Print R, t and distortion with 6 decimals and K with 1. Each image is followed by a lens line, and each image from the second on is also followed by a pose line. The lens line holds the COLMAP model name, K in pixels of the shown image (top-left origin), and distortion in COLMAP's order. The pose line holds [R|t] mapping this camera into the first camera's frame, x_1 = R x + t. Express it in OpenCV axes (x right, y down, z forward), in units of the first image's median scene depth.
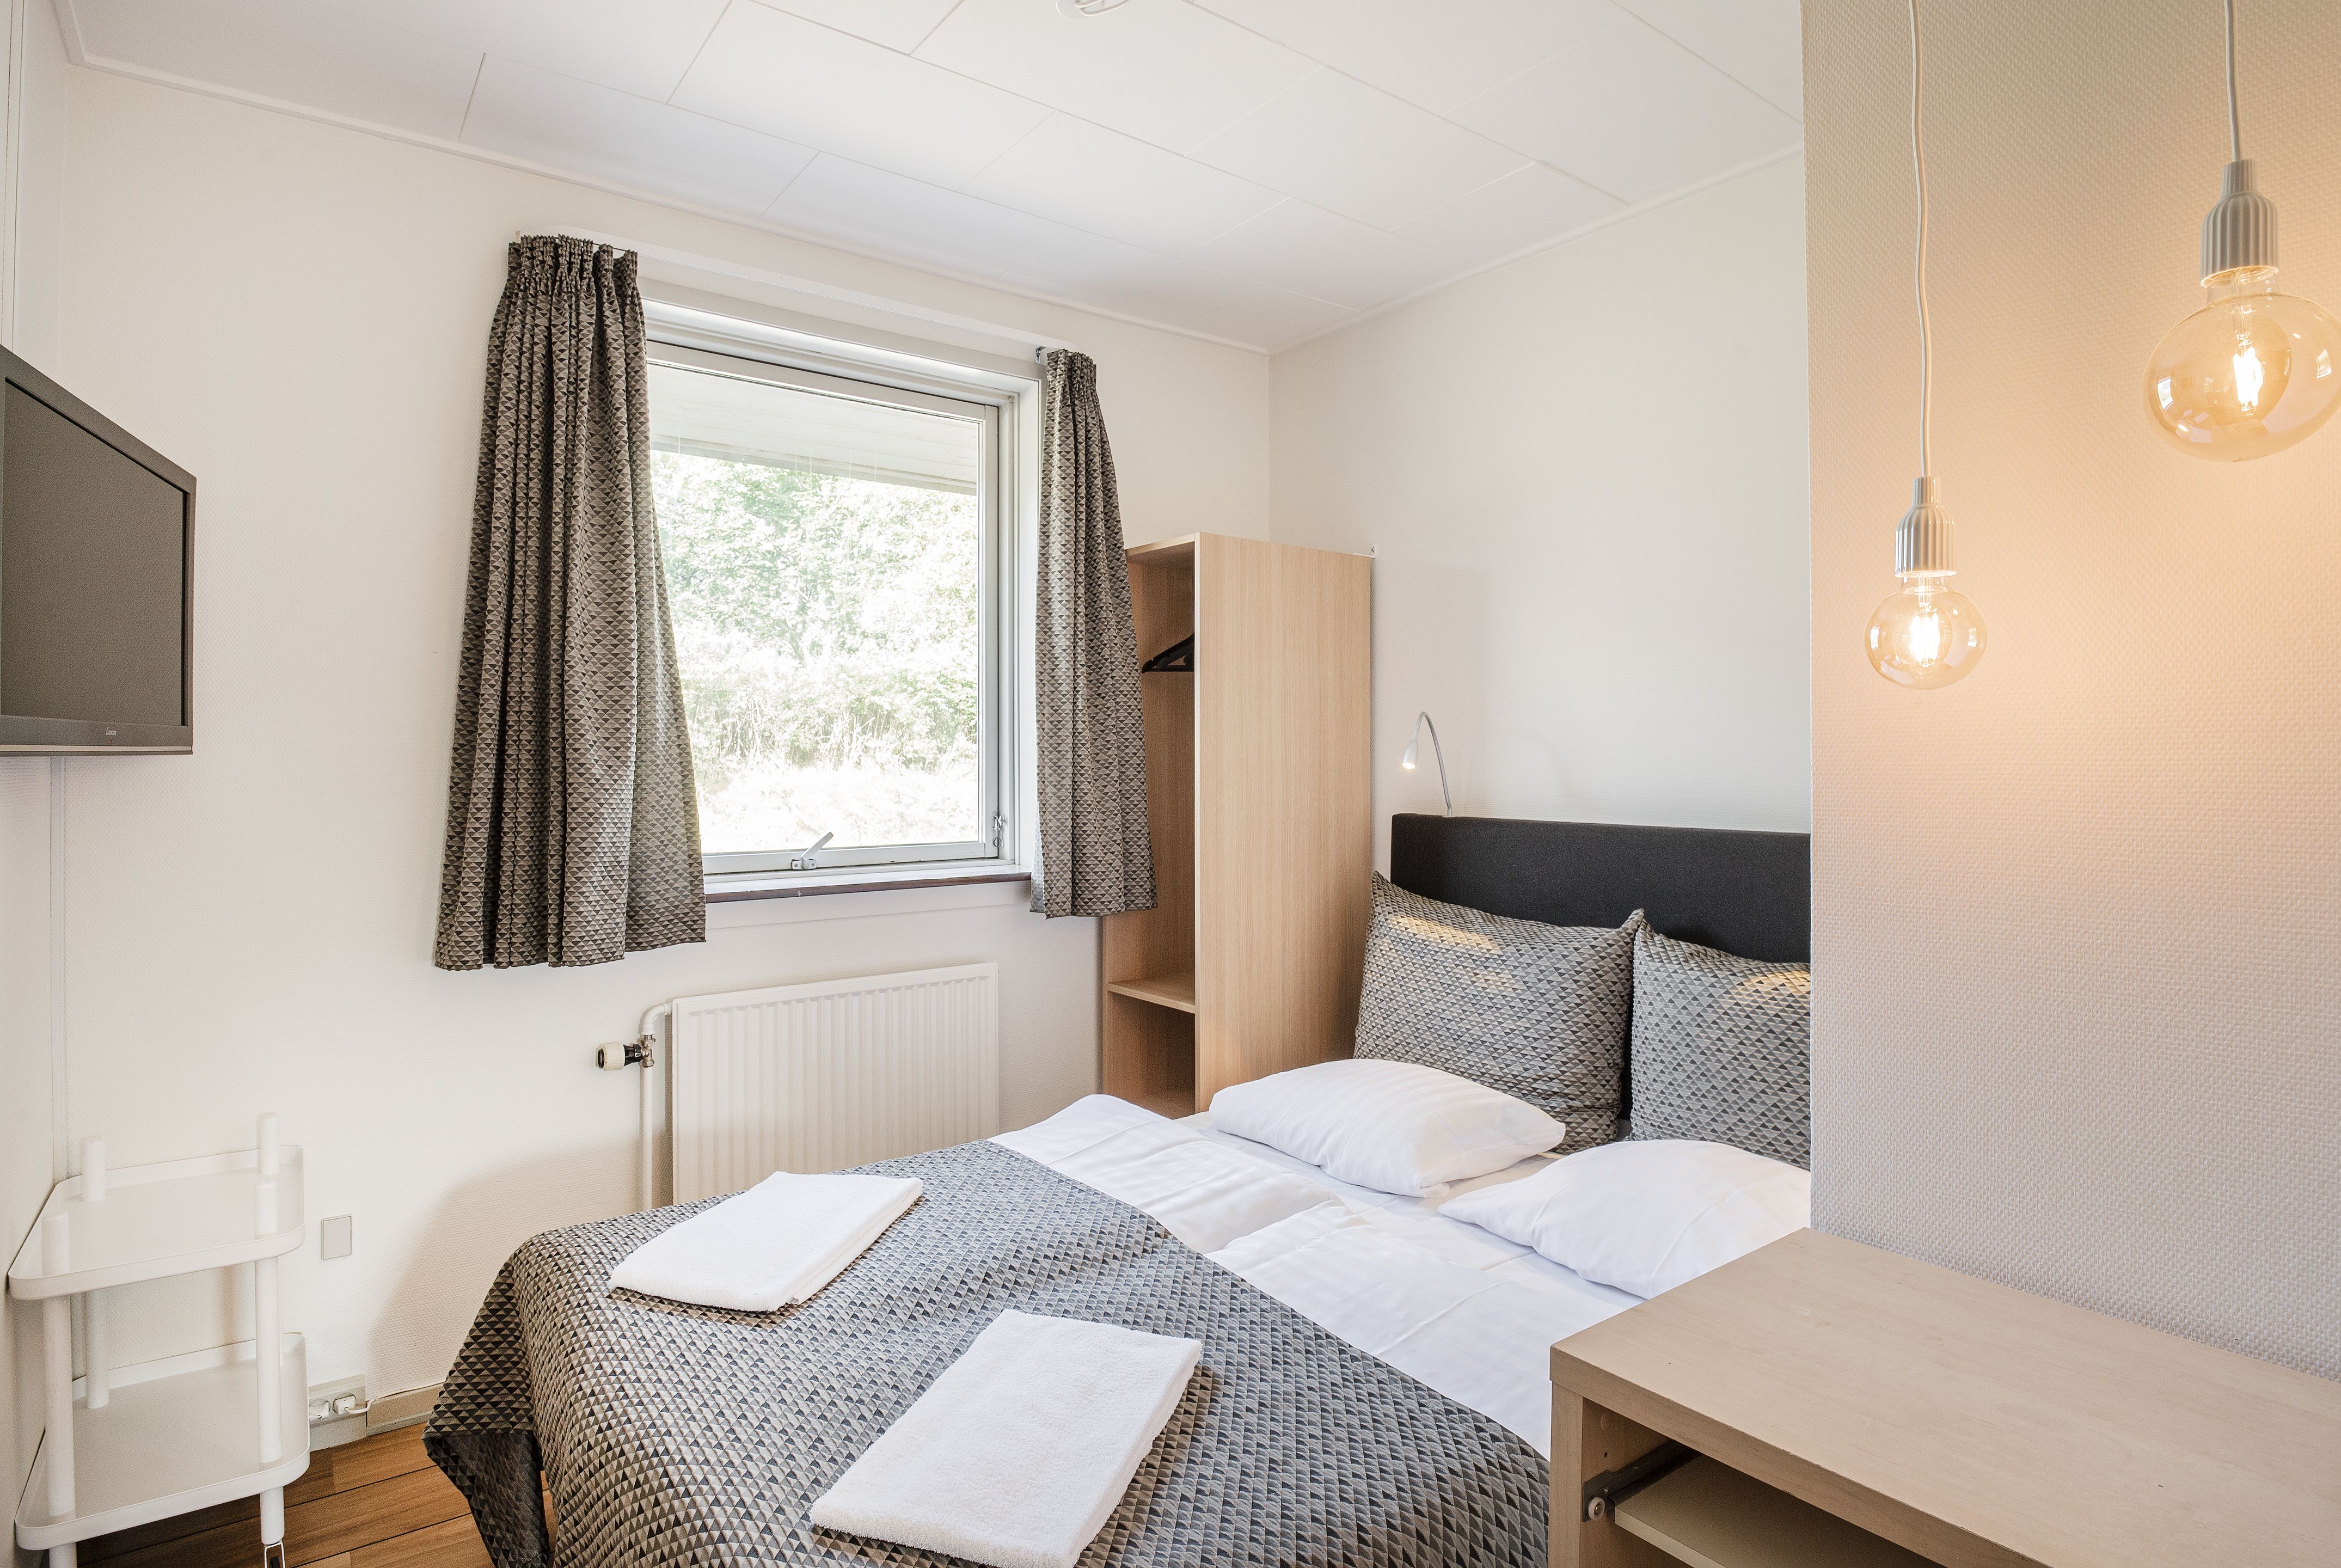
lens RADIAL K [[1261.7, 0, 1169.3], [0, 1261.7, 747.0], [0, 0, 1]] dist [-0.002702, -0.000571]
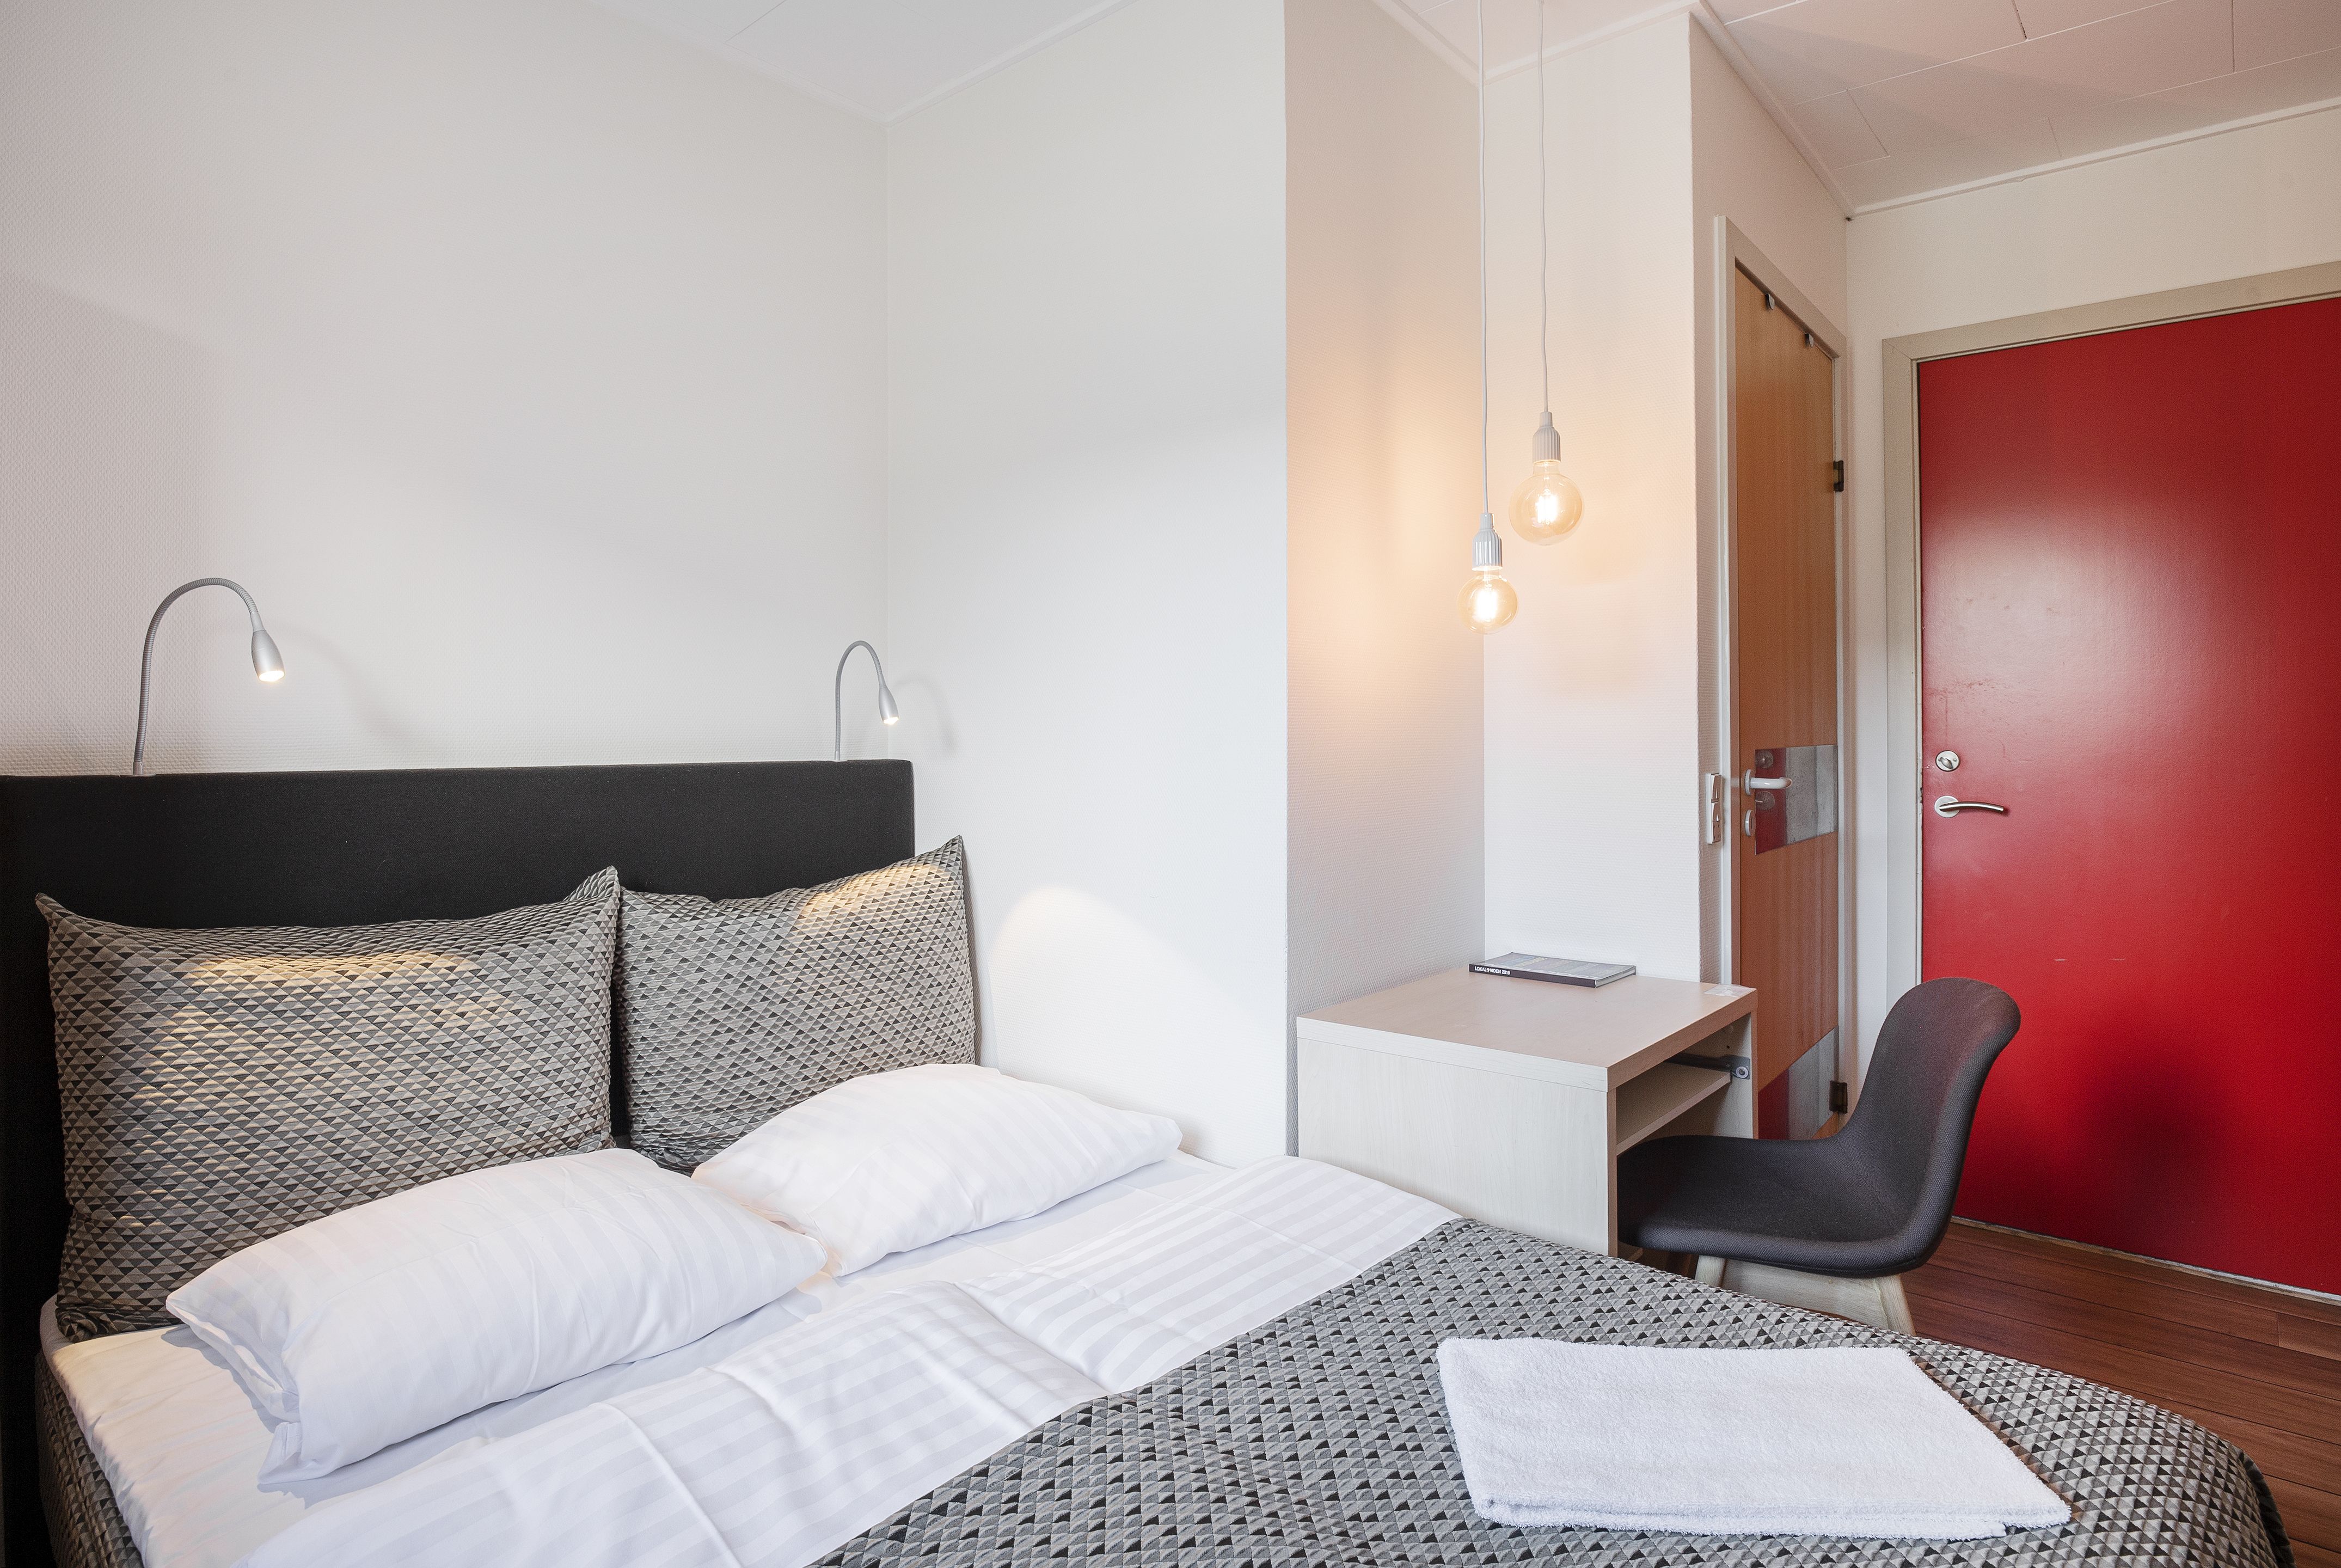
lens RADIAL K [[1294.6, 0, 1169.8], [0, 1294.6, 733.1], [0, 0, 1]] dist [0.002626, -0.000177]
pose [[-0.220894, 0.004876, 0.975286, -0.487083], [0.001699, 0.999988, -0.004615, 0.047804], [-0.975296, 0.000637, -0.220899, 0.825367]]
